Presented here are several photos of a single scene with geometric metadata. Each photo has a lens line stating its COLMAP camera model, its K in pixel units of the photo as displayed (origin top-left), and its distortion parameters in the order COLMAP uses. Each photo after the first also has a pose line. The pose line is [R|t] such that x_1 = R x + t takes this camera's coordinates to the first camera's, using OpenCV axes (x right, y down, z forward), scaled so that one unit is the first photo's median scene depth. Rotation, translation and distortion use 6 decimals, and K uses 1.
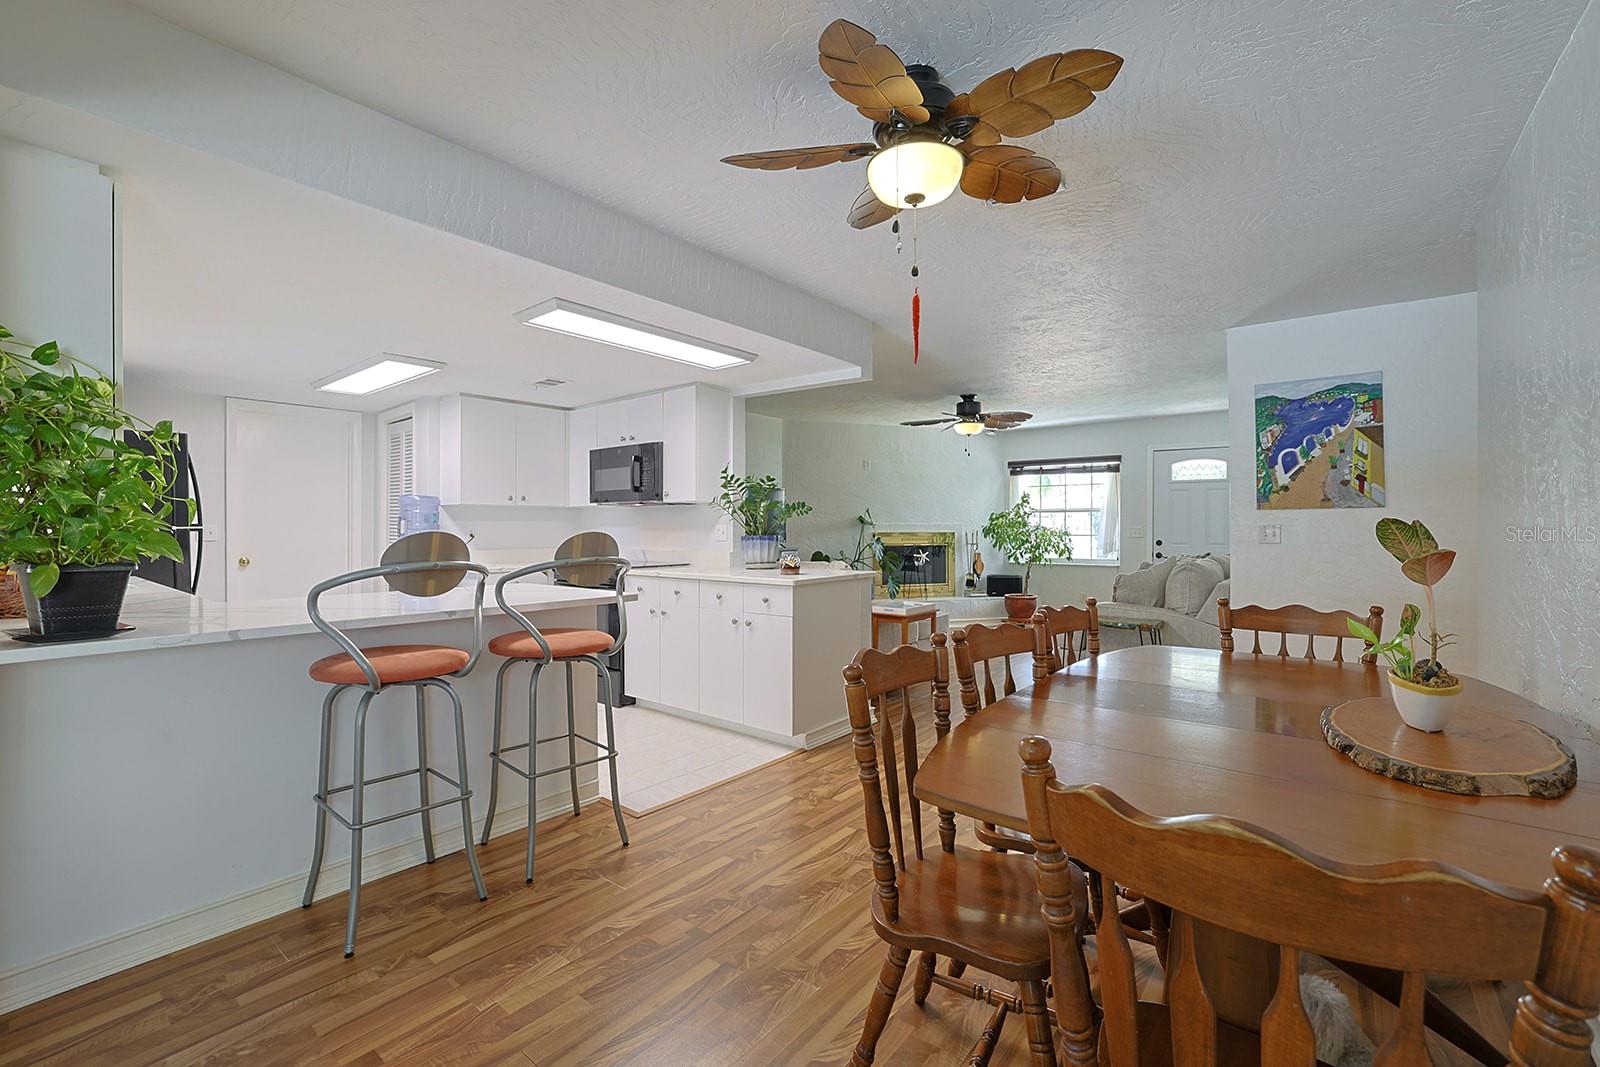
lens RADIAL K [[701.6, 0, 792.1], [0, 701.6, 525.0], [0, 0, 1]] dist [-0.029273, 0.001824]
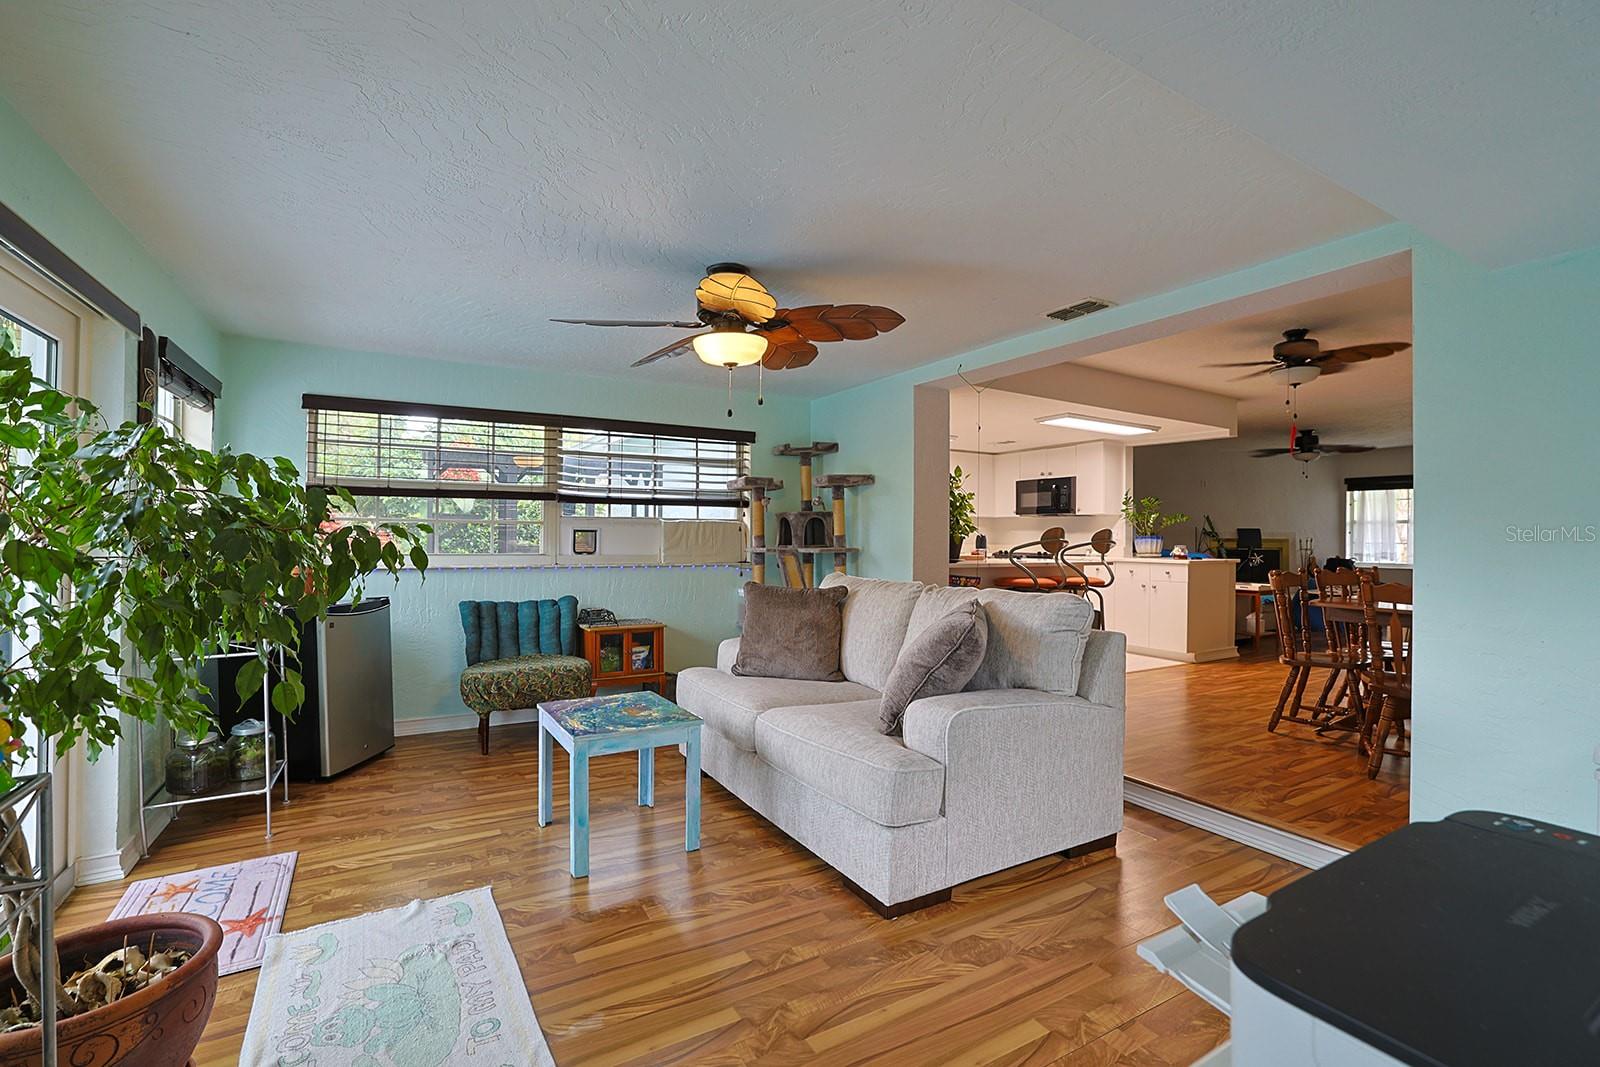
lens RADIAL K [[701.6, 0, 760.2], [0, 701.6, 523.6], [0, 0, 1]] dist [-0.029273, 0.001824]
pose [[0.917437, 0.001615, -0.397877, -0.127397], [-0.008299, 0.999852, -0.015078, 0.010377], [0.397794, 0.017135, 0.917315, -0.430520]]
